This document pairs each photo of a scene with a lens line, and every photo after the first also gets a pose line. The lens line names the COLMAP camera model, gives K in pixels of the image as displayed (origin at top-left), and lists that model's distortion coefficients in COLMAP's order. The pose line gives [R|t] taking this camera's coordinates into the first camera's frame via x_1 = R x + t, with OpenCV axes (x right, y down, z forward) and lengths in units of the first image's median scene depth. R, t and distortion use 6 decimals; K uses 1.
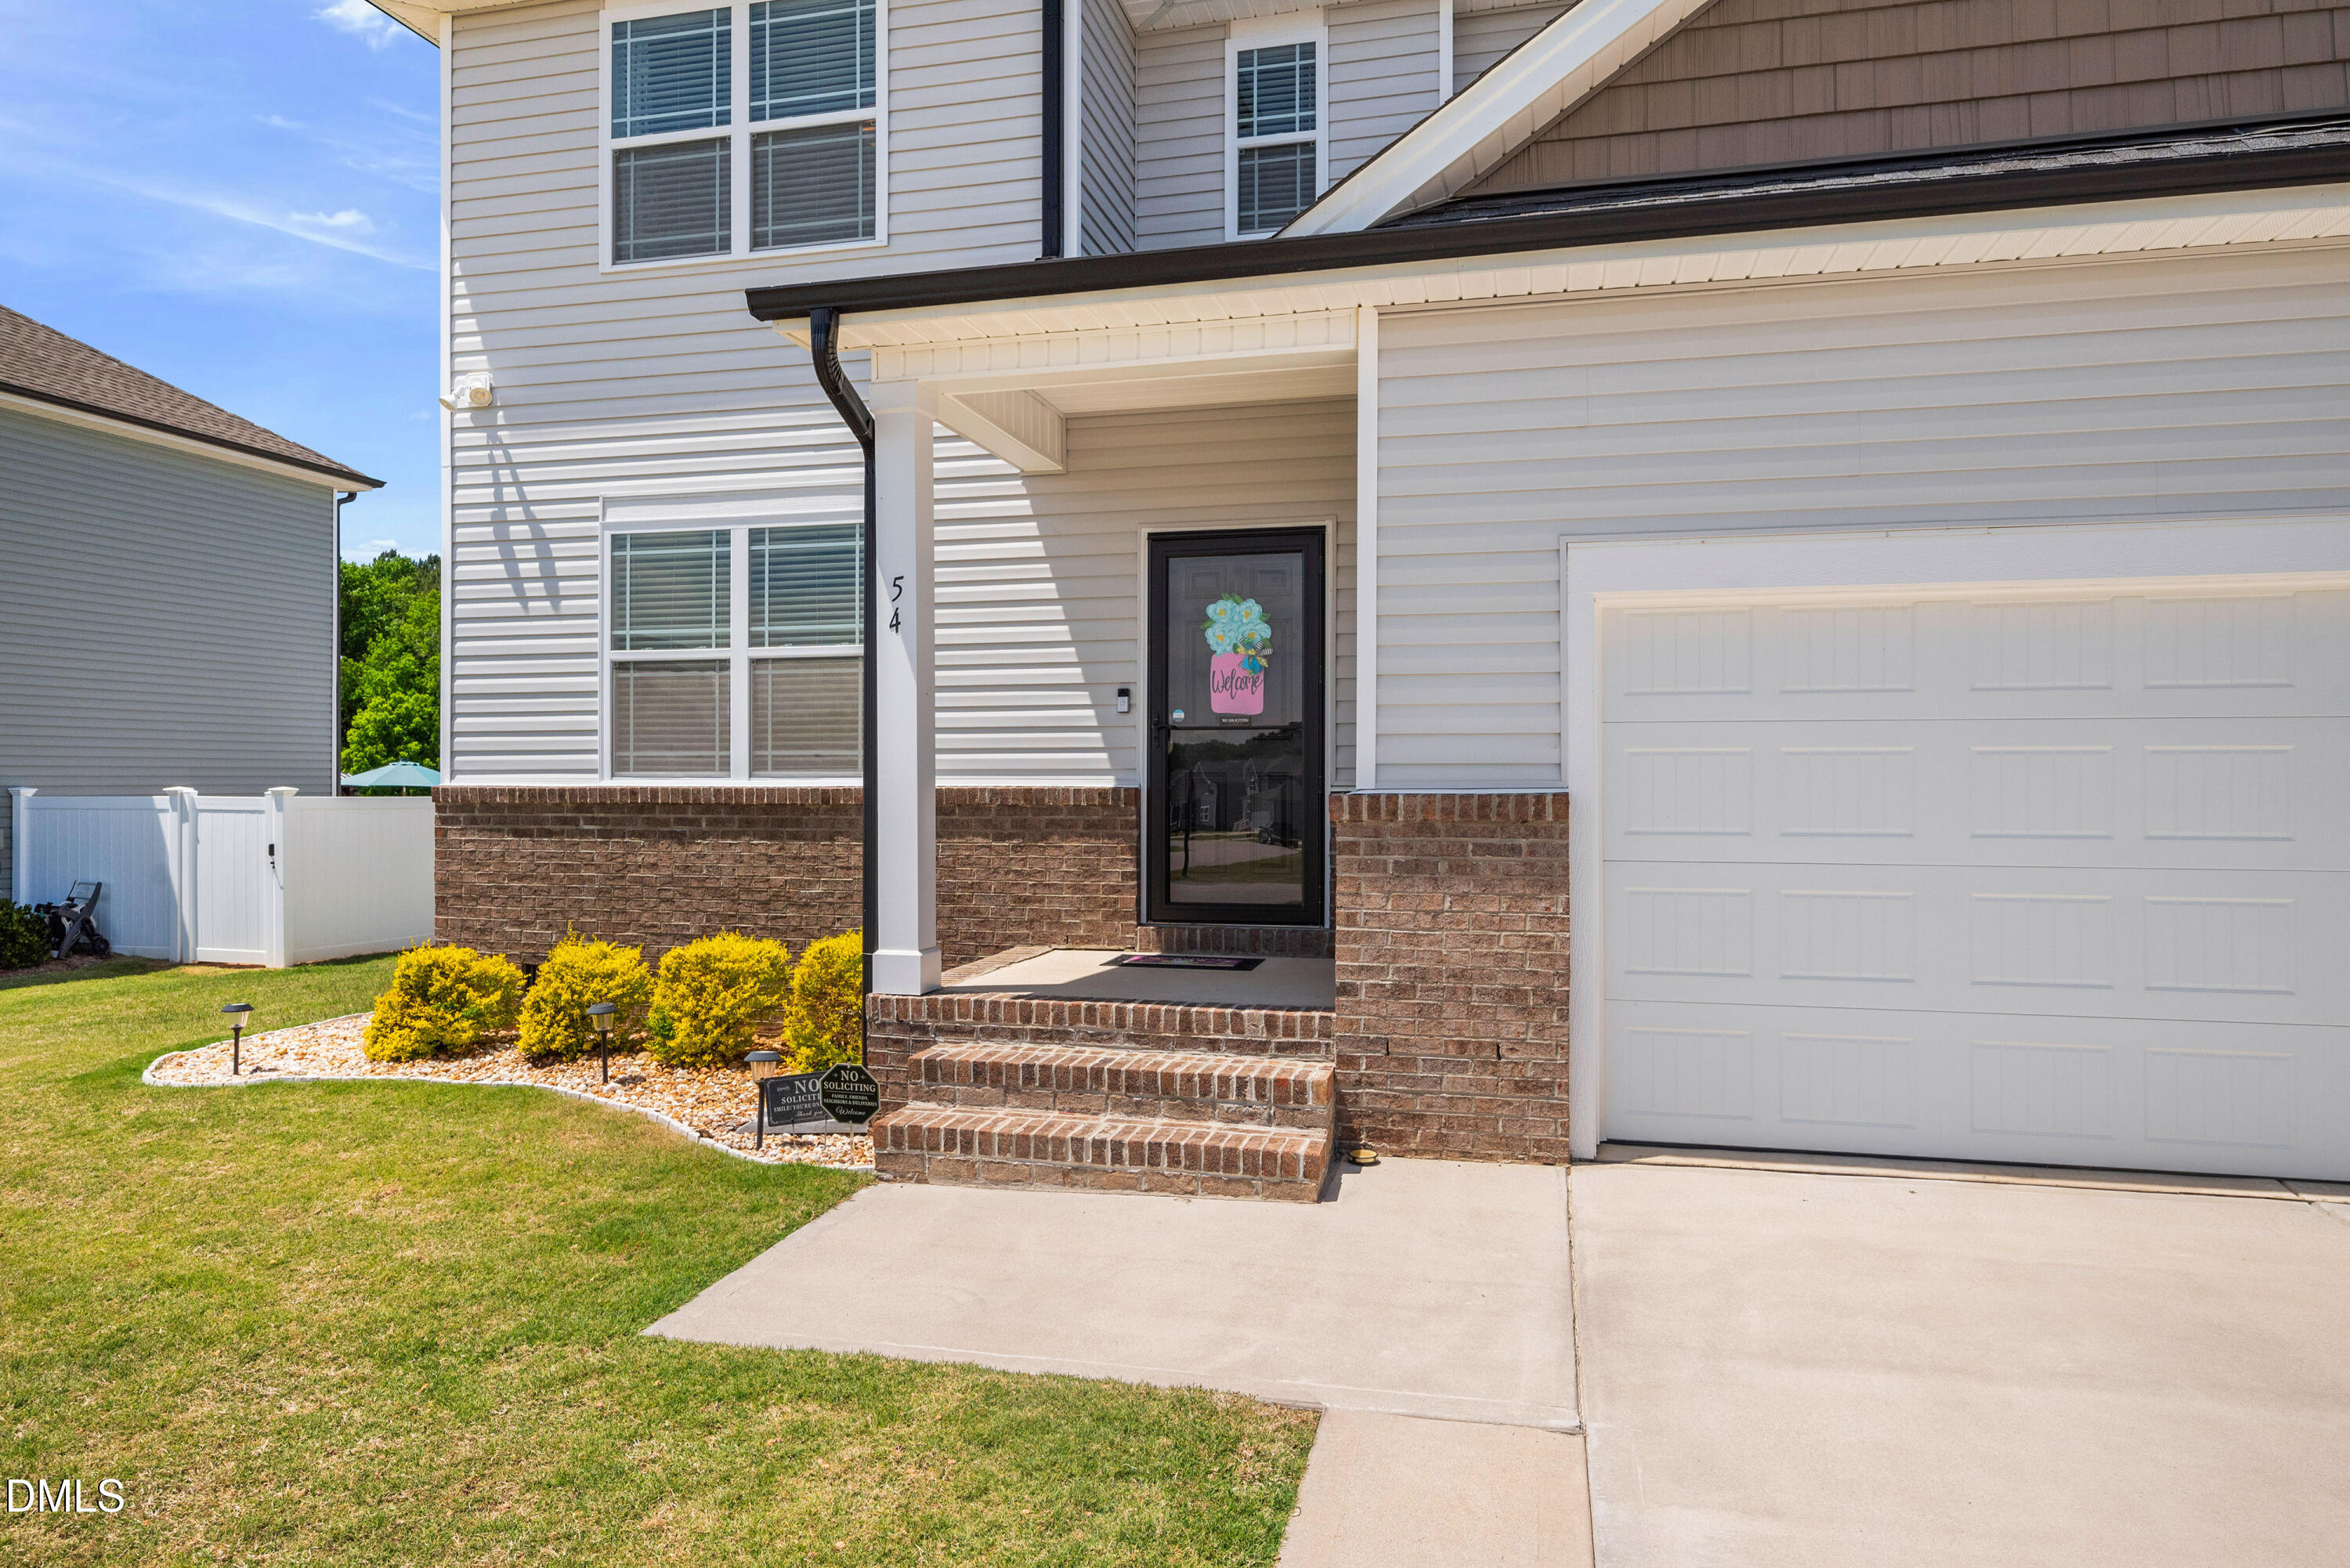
lens RADIAL K [[1485.0, 0, 1172.3], [0, 1485.0, 778.9], [0, 0, 1]] dist [-0.003353, -0.003862]
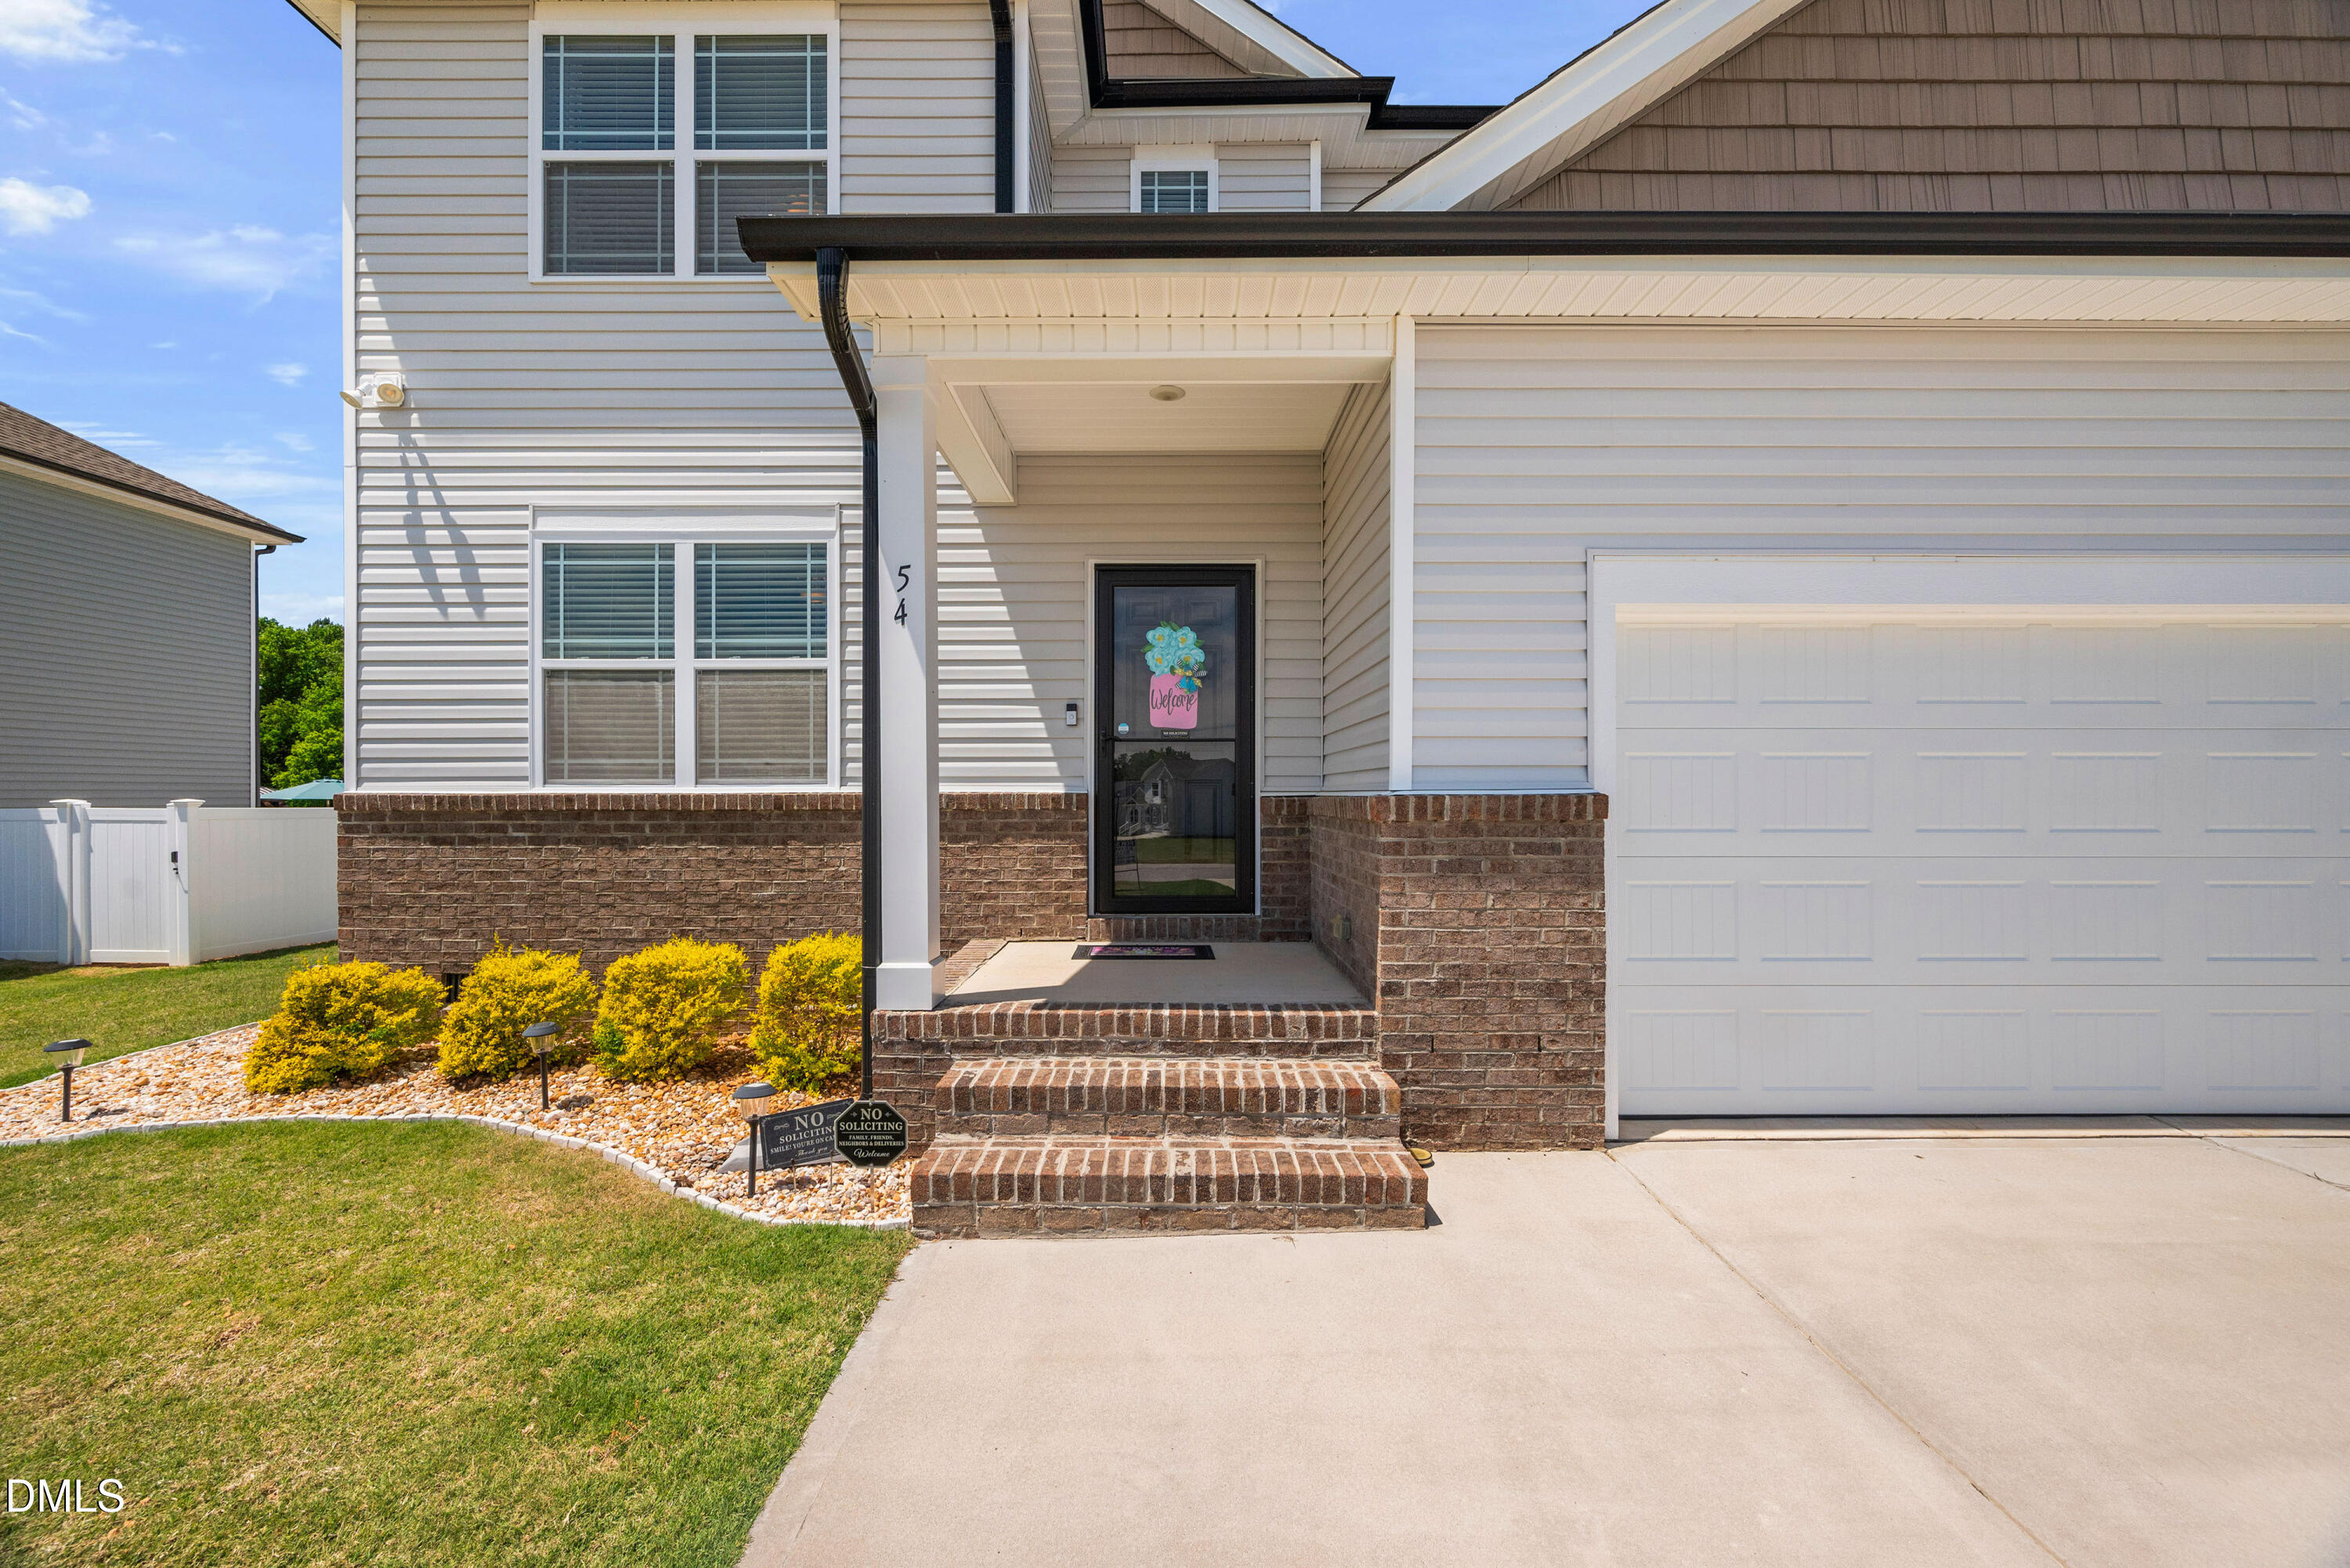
lens RADIAL K [[958.1, 0, 1189.3], [0, 958.1, 799.6], [0, 0, 1]] dist [-0.005304, -0.000129]
pose [[0.968699, -0.002250, 0.248228, -0.120421], [0.001042, 0.999987, 0.004998, 0.006762], [-0.248236, -0.004582, 0.968689, 0.276101]]
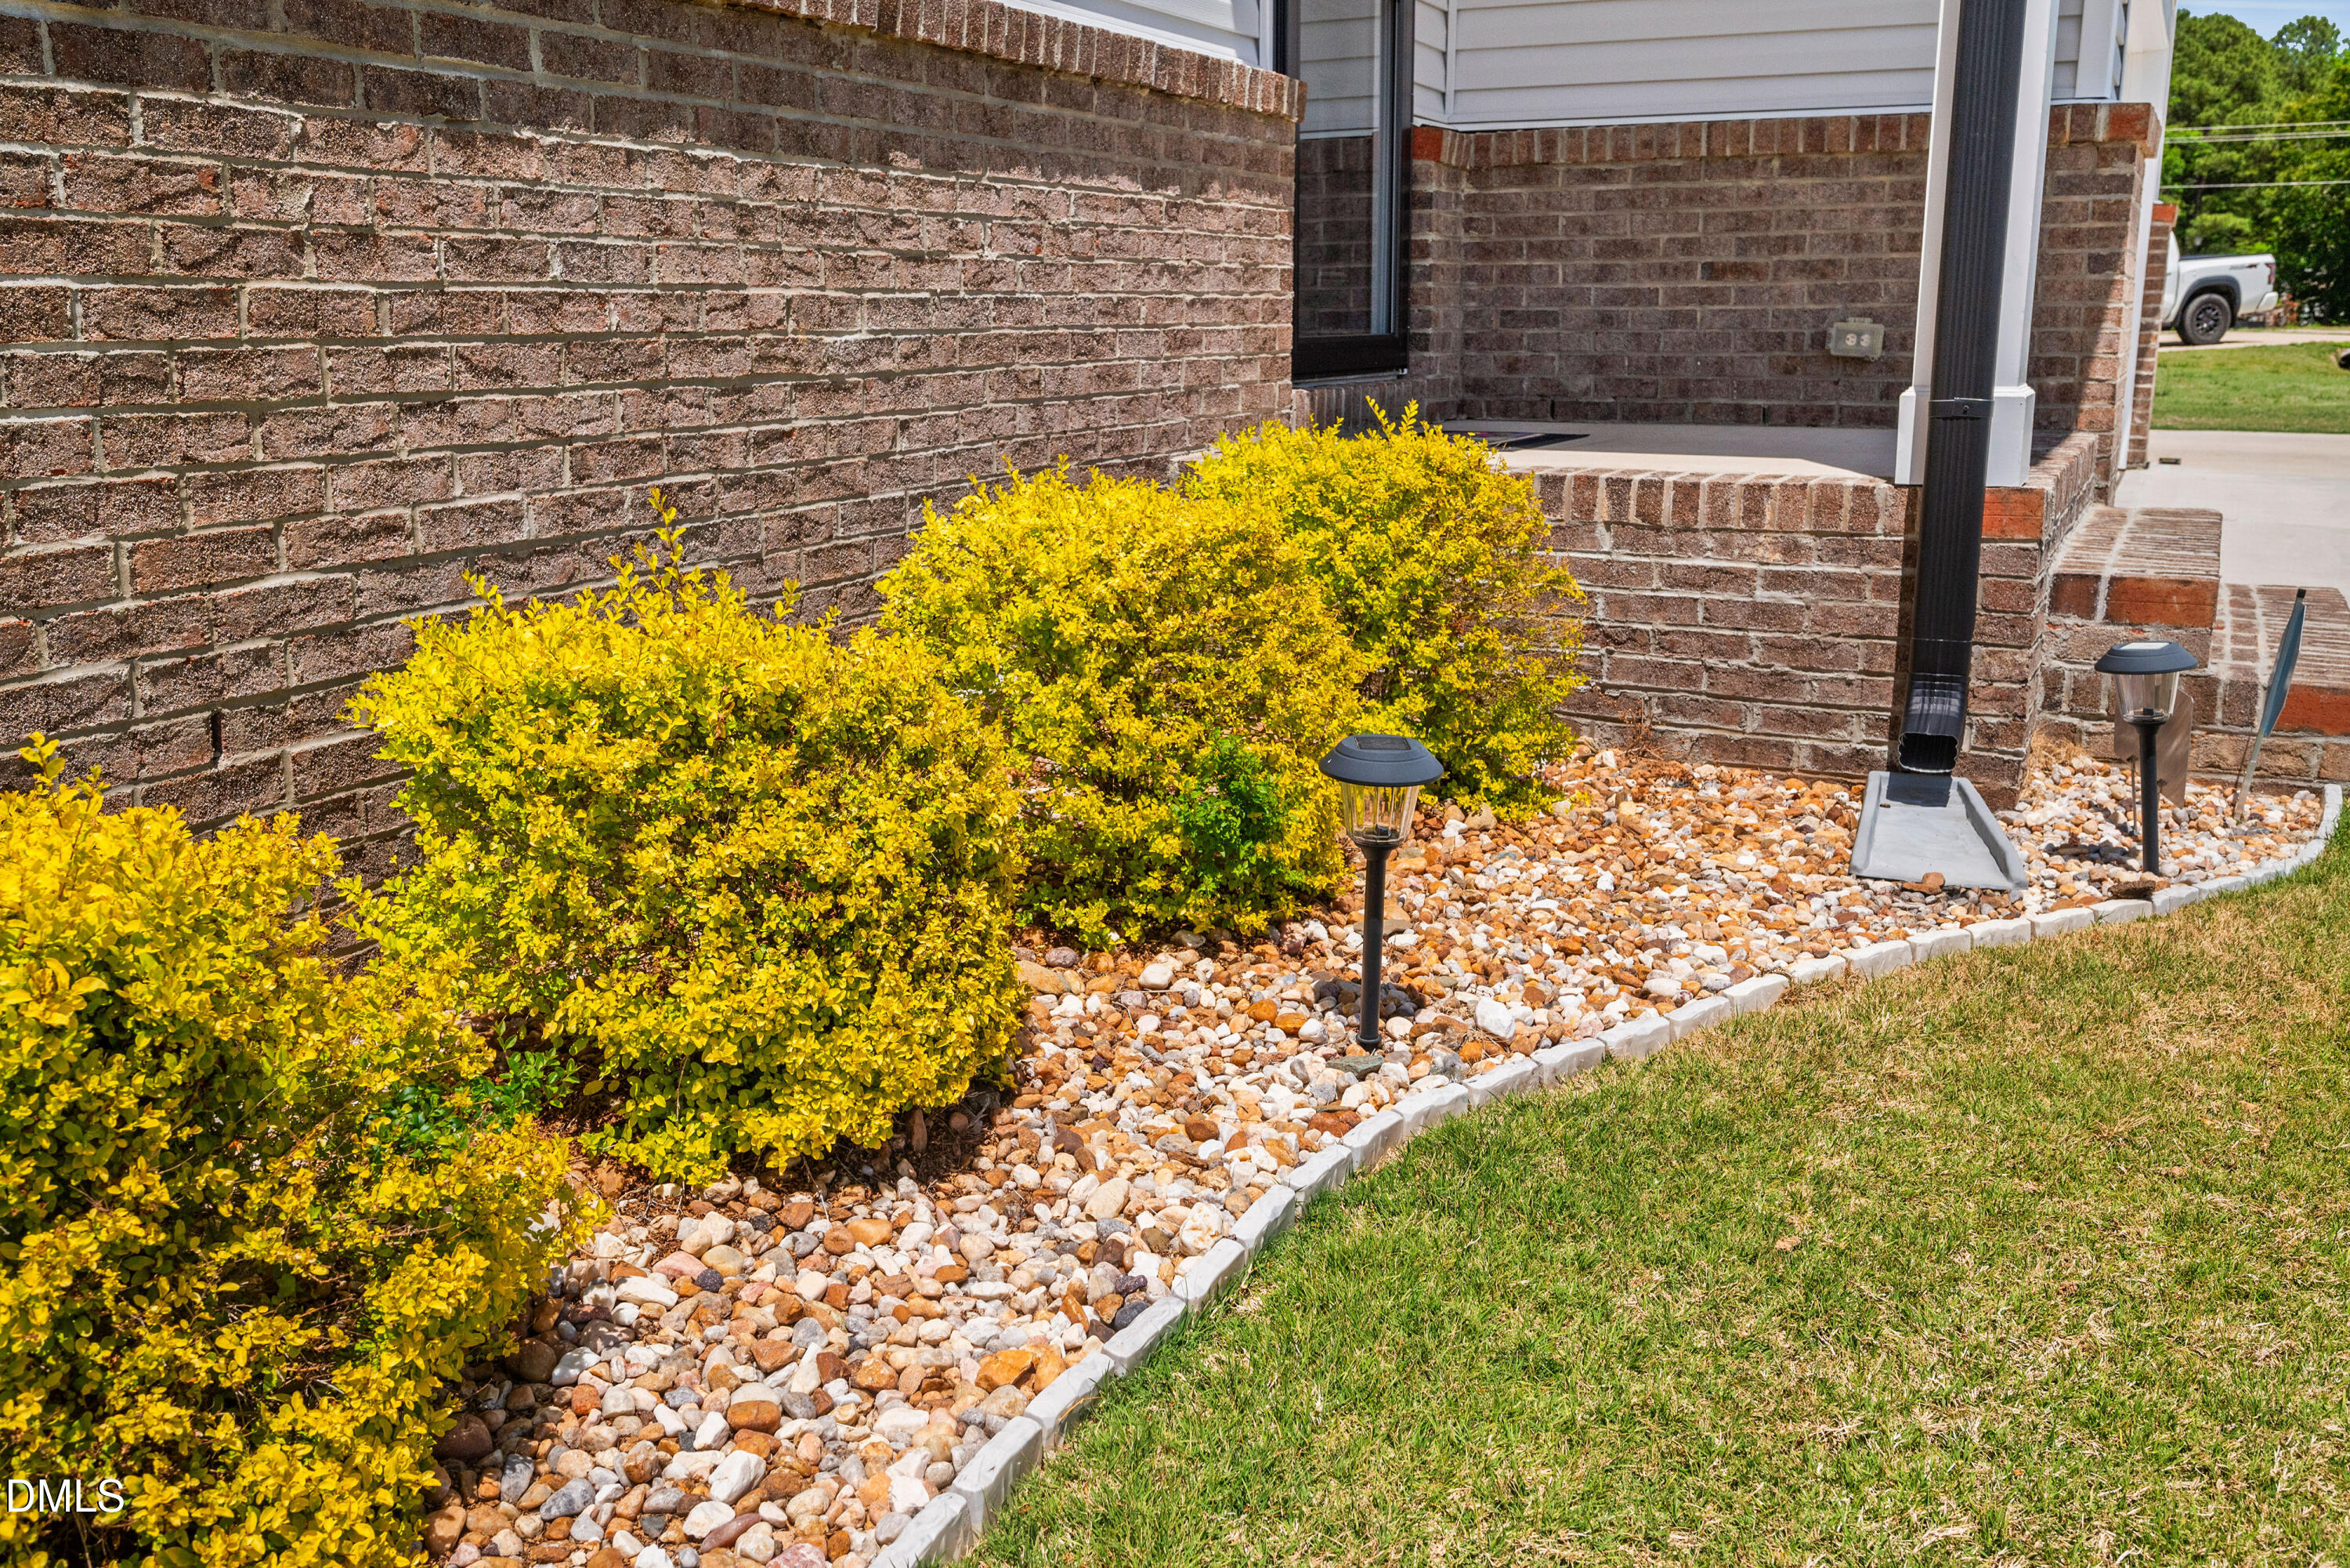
lens RADIAL K [[2018.6, 0, 1175.9], [0, 2018.6, 780.4], [0, 0, 1]] dist [-0.004689, -0.000674]
pose [[0.203079, -0.219880, 0.954155, -0.636412], [0.009266, 0.974848, 0.222676, 0.072984], [-0.979118, -0.036379, 0.200009, 0.853585]]
